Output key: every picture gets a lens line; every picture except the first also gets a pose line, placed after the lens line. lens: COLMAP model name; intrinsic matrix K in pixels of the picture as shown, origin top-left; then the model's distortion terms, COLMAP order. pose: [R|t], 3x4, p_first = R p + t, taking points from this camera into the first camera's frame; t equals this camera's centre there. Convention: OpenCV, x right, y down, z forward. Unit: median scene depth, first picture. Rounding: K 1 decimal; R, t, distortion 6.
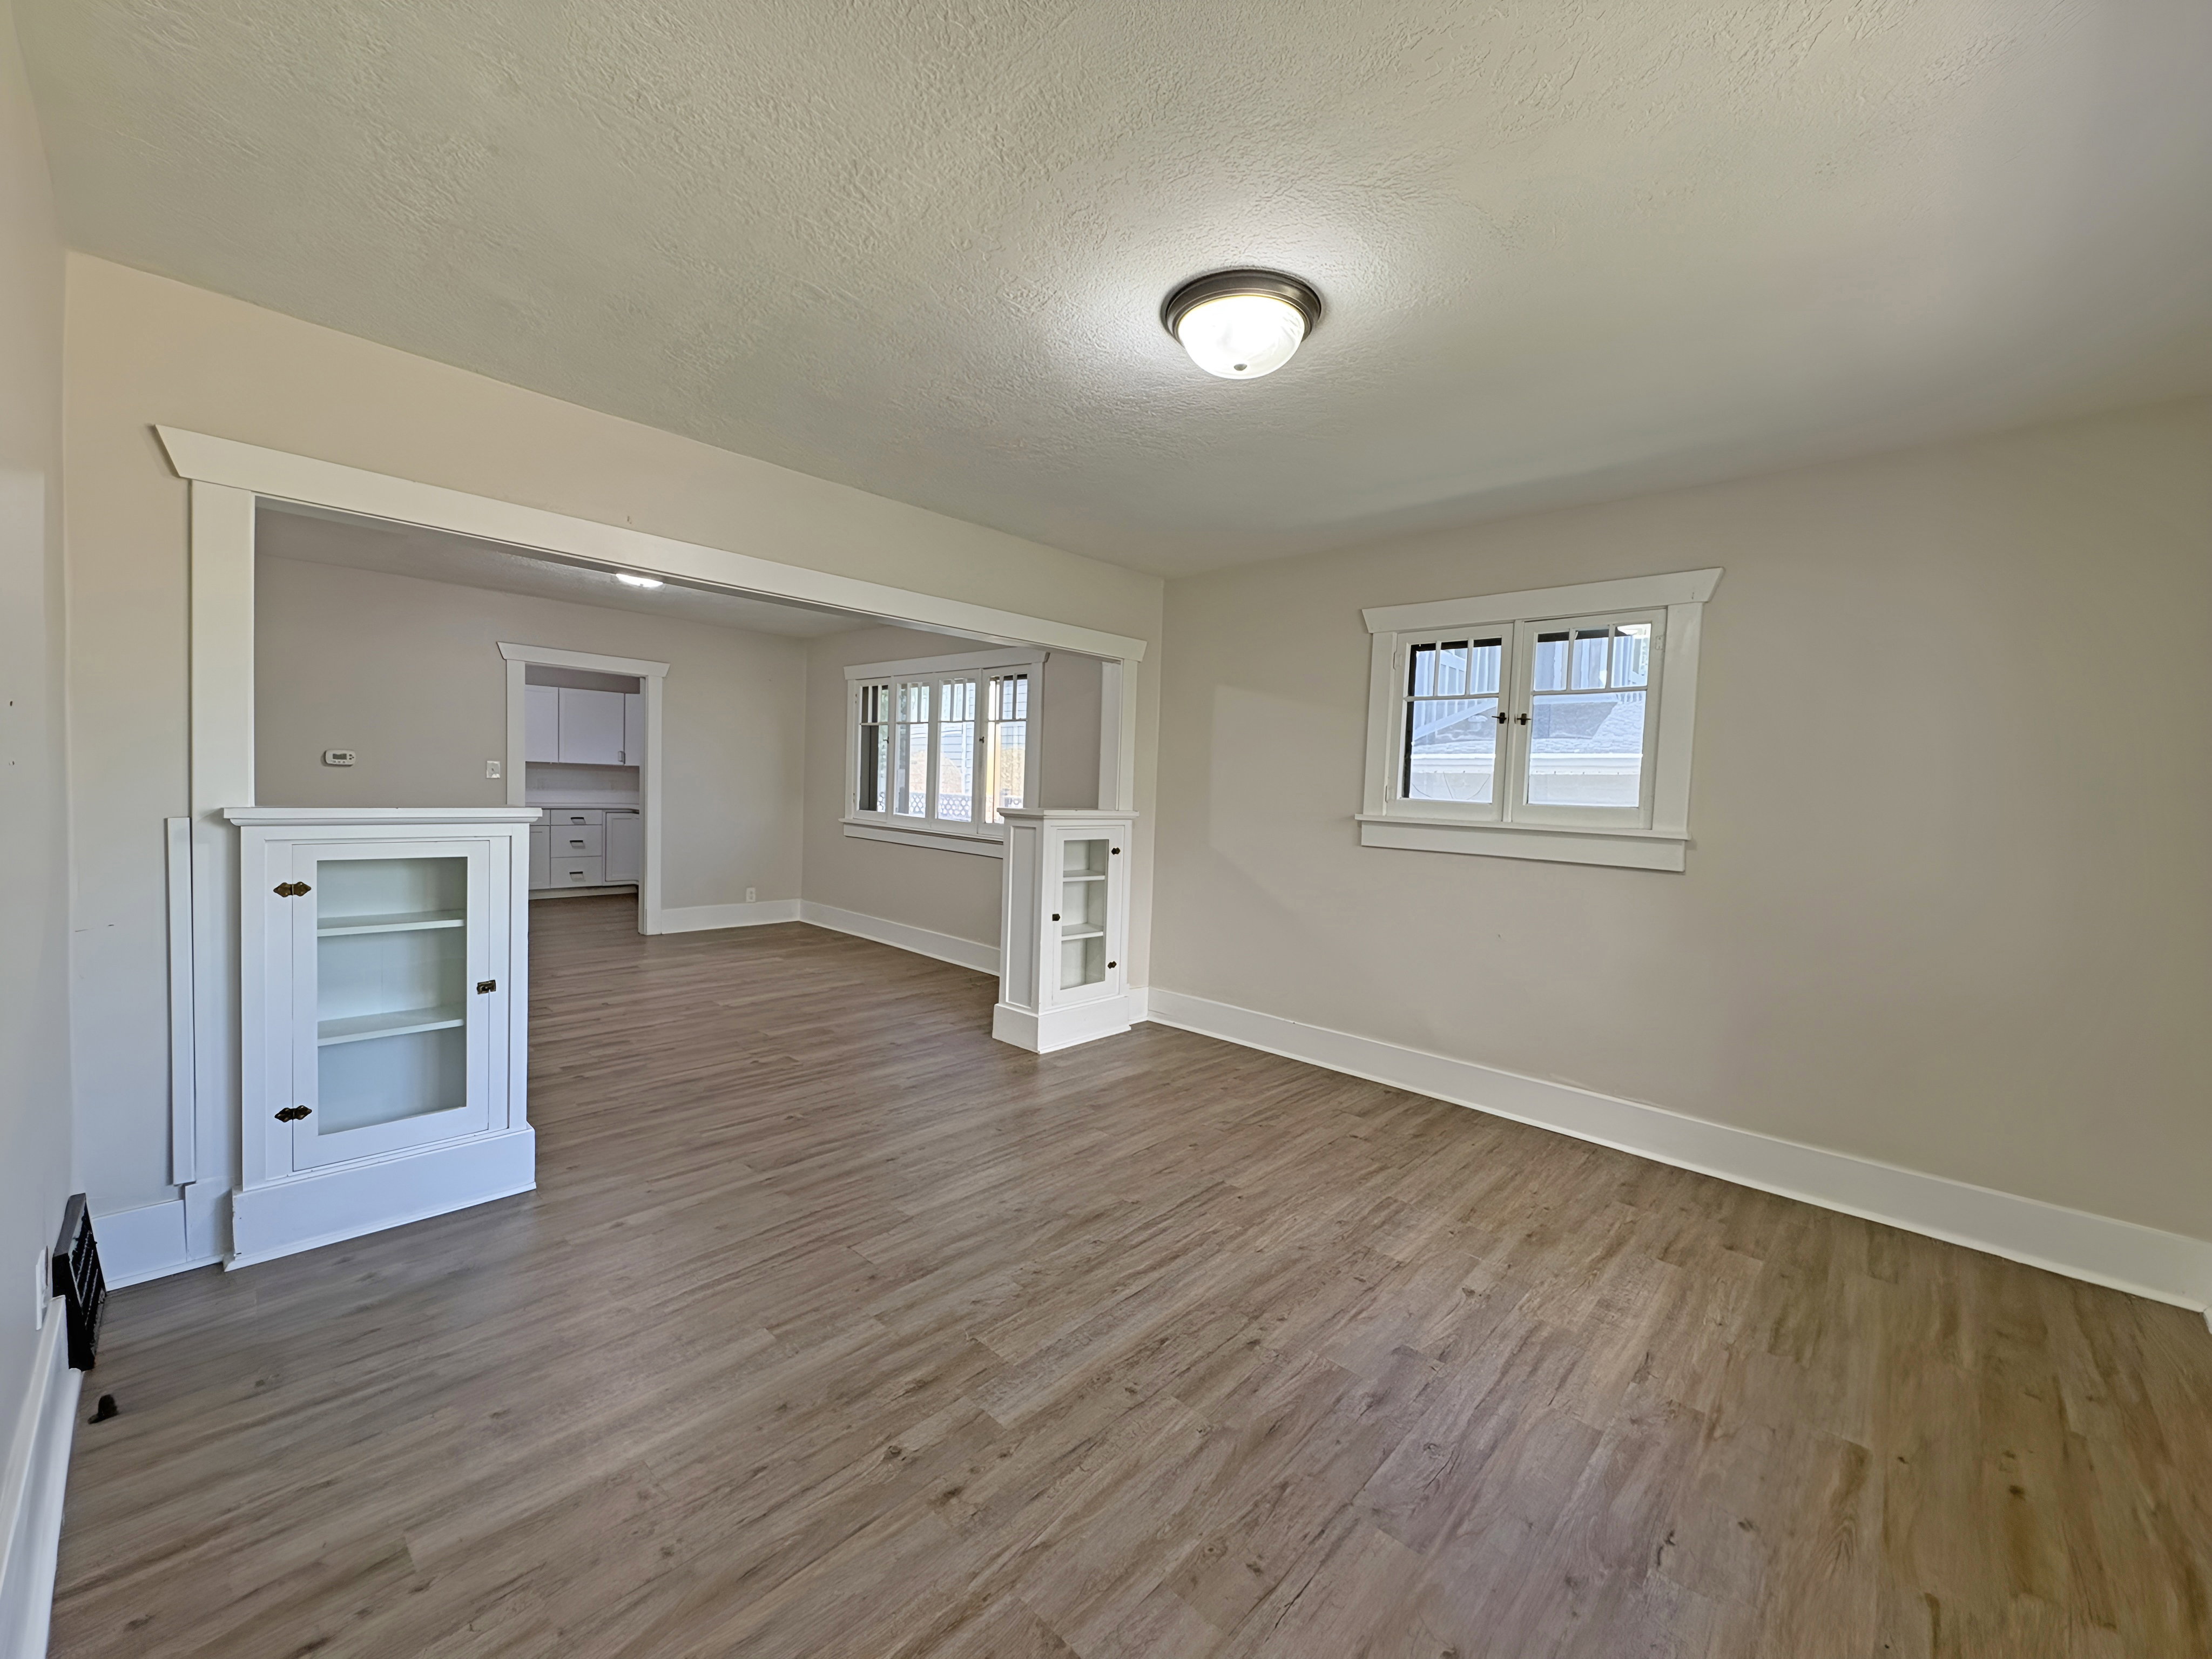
lens RADIAL K [[876.5, 0, 1111.3], [0, 876.5, 820.0], [0, 0, 1]] dist [0.000858, 0.000114]
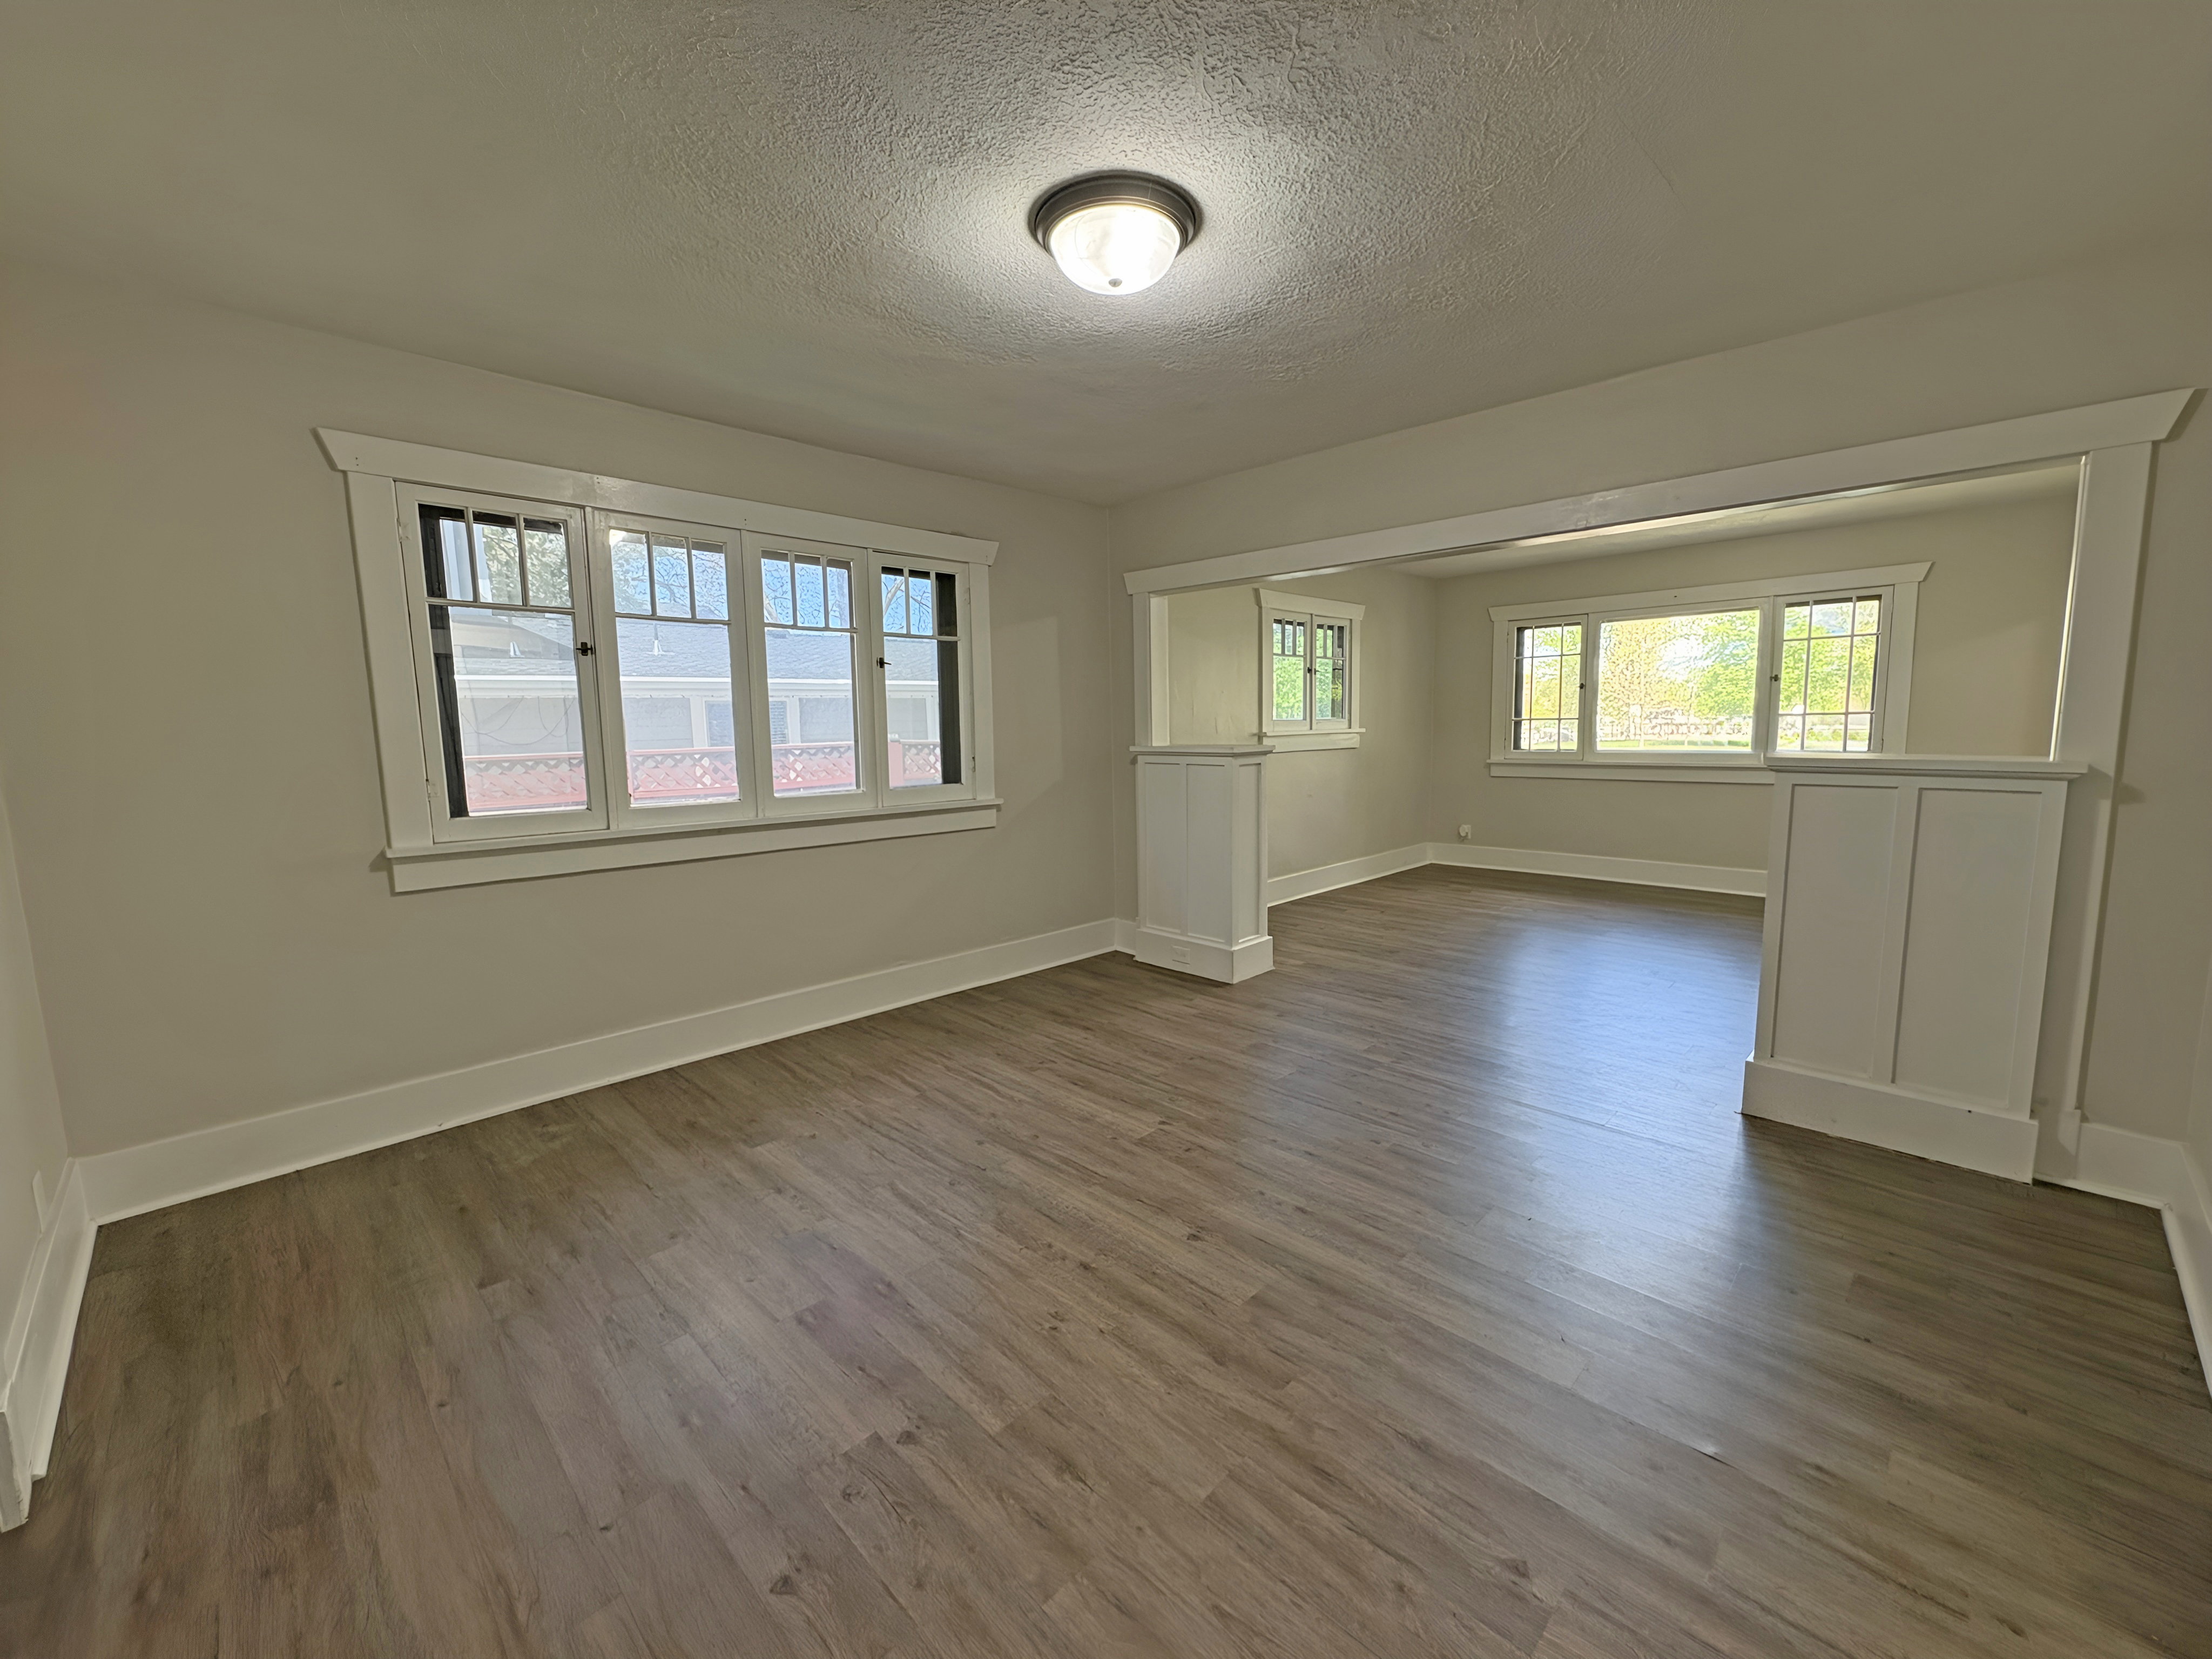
lens RADIAL K [[876.5, 0, 1111.3], [0, 876.5, 820.0], [0, 0, 1]] dist [0.000858, 0.000114]
pose [[0.038987, -0.154193, 0.987271, -0.991426], [0.055371, 0.986838, 0.151939, -0.080093], [-0.997704, 0.048743, 0.047011, 0.997950]]
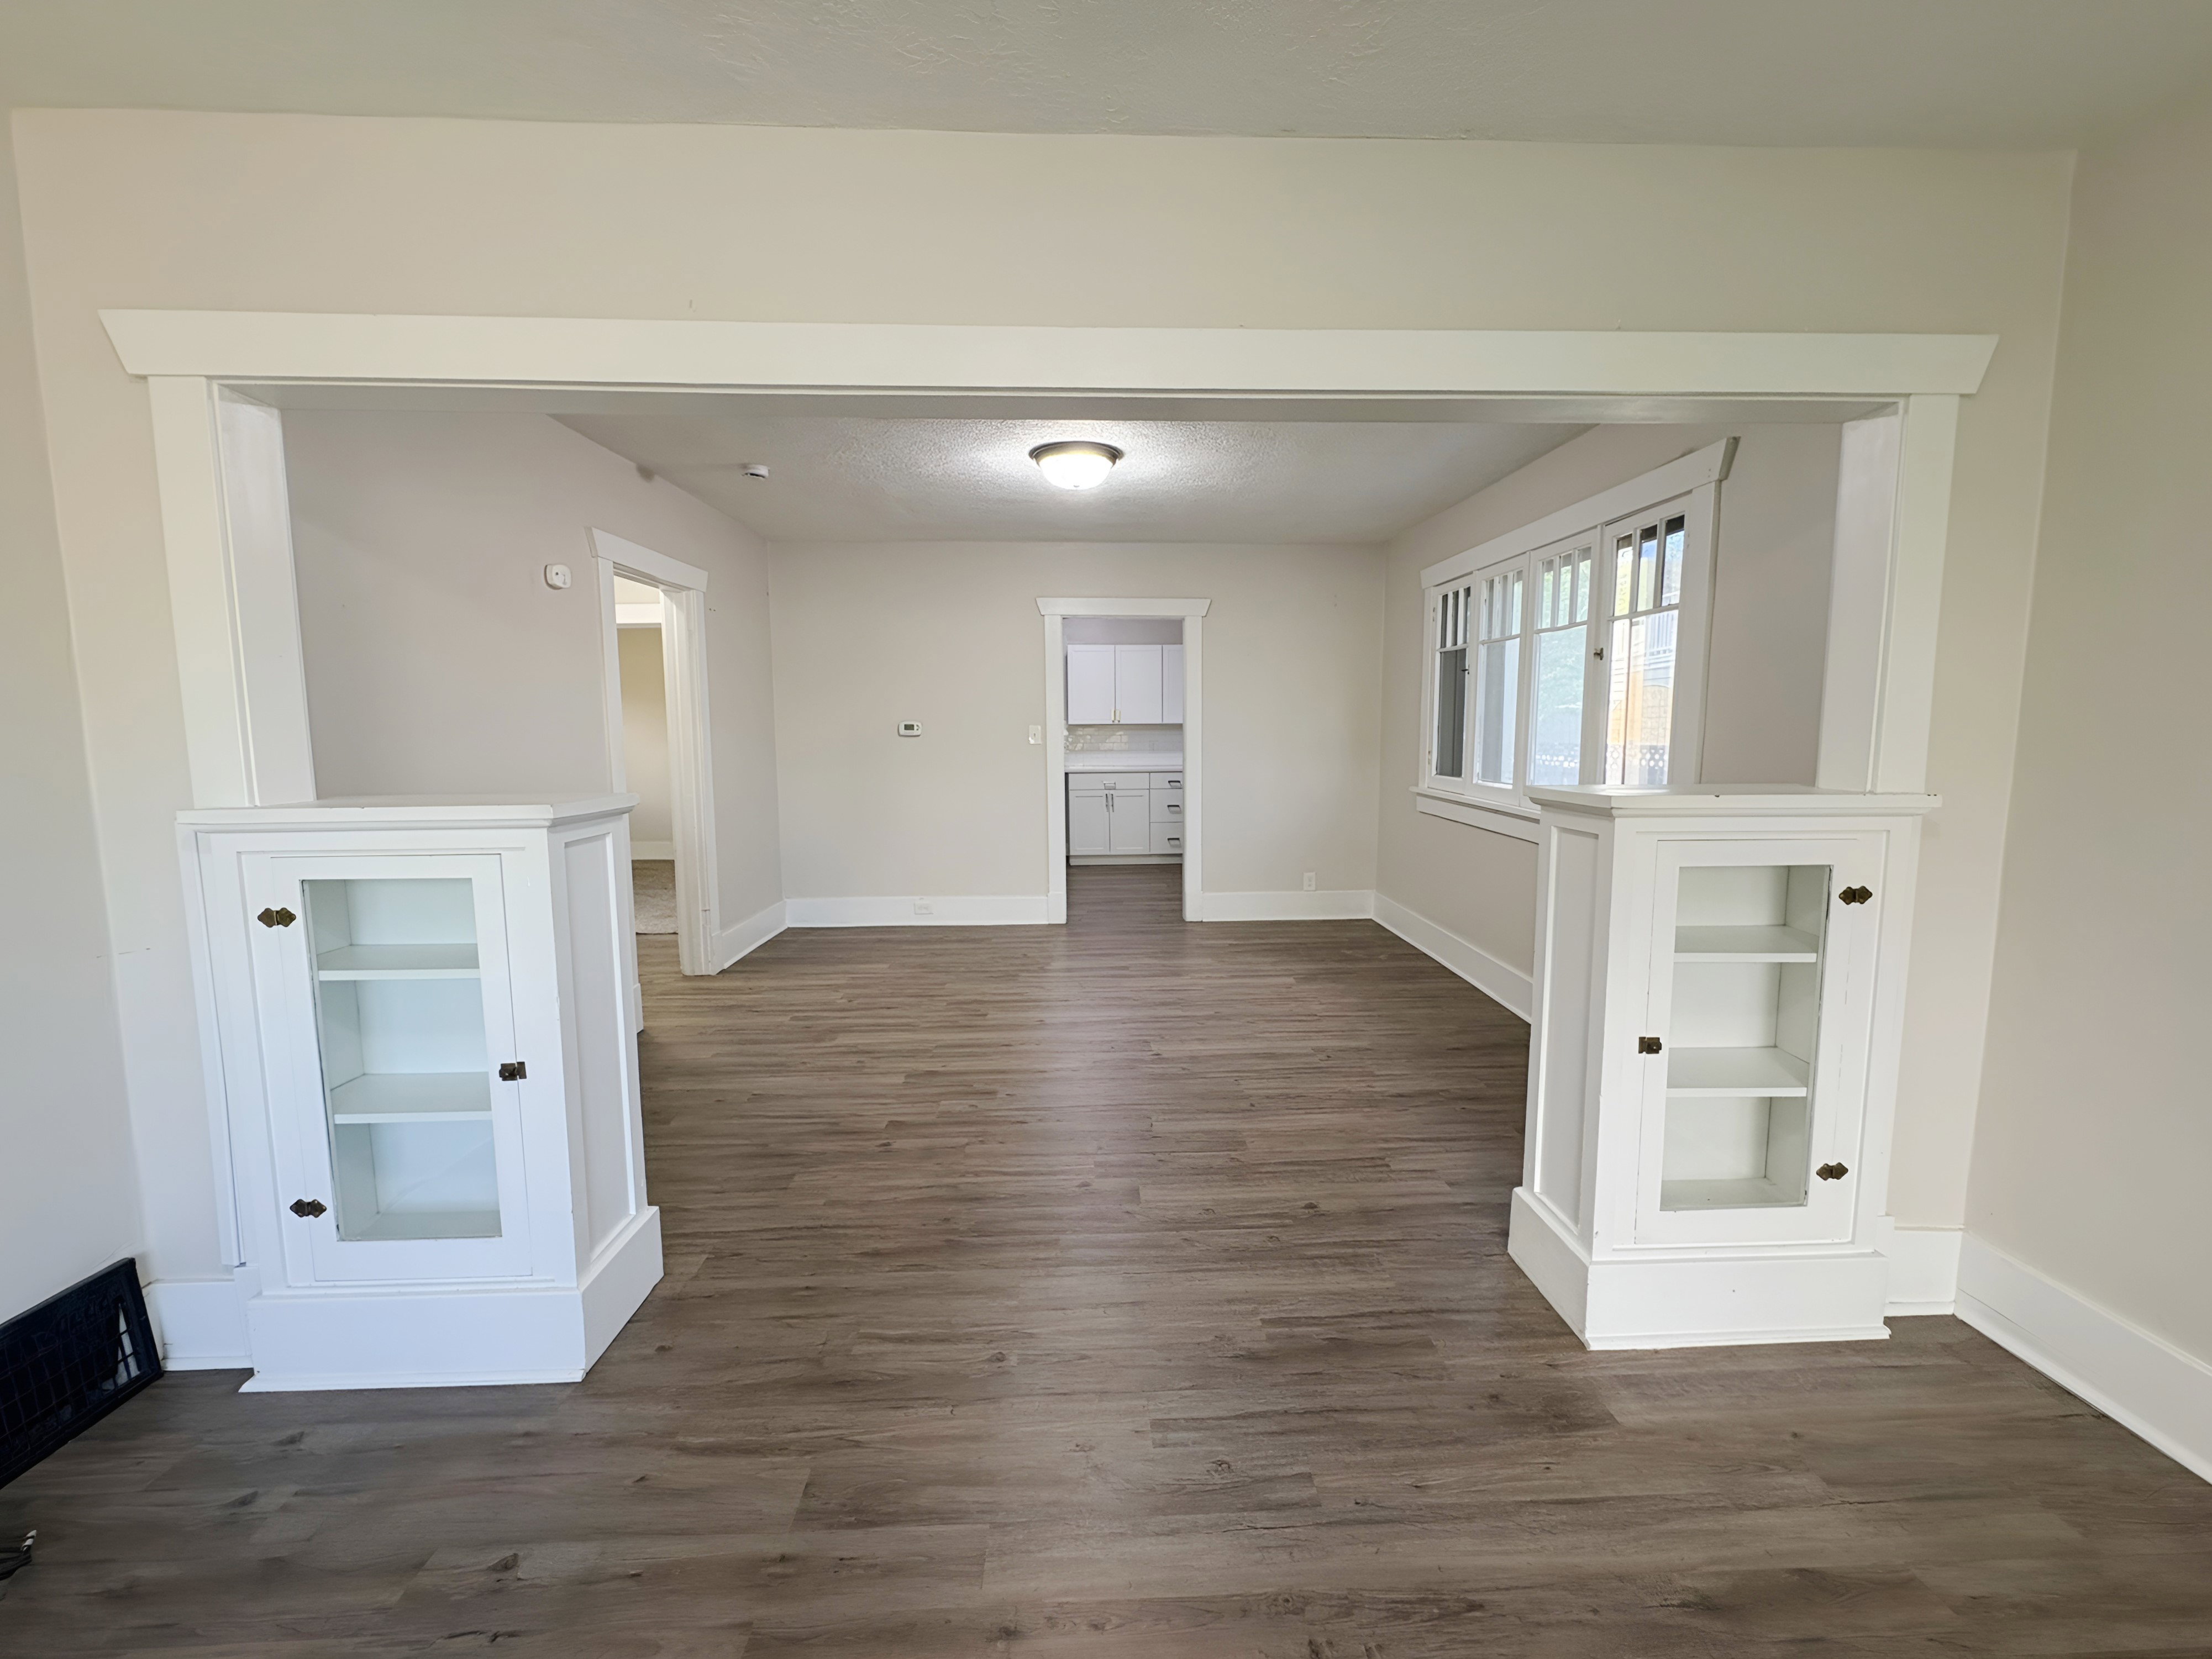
lens RADIAL K [[896.4, 0, 1116.1], [0, 896.4, 820.3], [0, 0, 1]] dist [-0.000050, -0.000115]
pose [[0.711877, 0.035166, -0.701423, 0.048443], [0.002473, 0.998614, 0.052575, -0.019636], [0.702300, -0.039162, 0.710803, 0.458566]]
